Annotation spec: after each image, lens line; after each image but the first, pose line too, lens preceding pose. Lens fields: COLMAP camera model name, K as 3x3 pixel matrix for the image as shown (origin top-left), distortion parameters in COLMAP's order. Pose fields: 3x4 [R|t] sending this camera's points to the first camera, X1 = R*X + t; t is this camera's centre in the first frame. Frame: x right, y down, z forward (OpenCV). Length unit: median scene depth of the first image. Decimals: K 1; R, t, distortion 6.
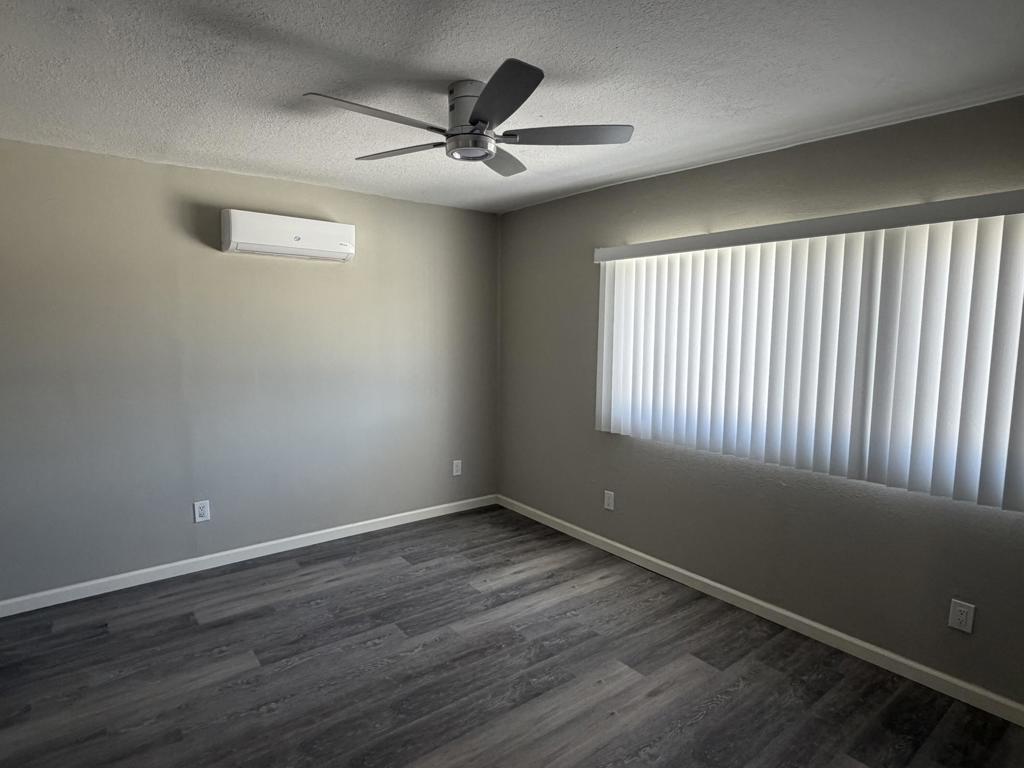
lens RADIAL K [[568.6, 0, 512.0], [0, 568.6, 384.0], [0, 0, 1]] dist [-0.005773, -0.001438]
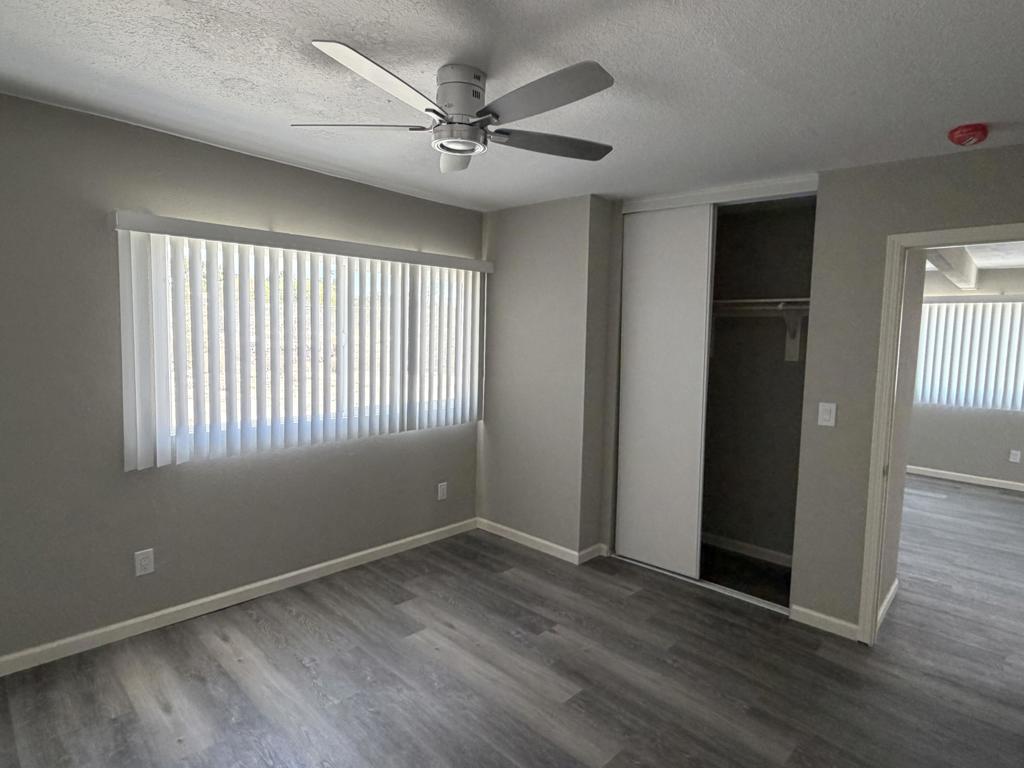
lens RADIAL K [[568.6, 0, 512.0], [0, 568.6, 384.0], [0, 0, 1]] dist [-0.005773, -0.001438]
pose [[-0.136570, -0.112802, 0.984187, -0.713969], [0.071068, 0.989820, 0.123310, -0.095200], [-0.988078, 0.086785, -0.127163, 0.744675]]
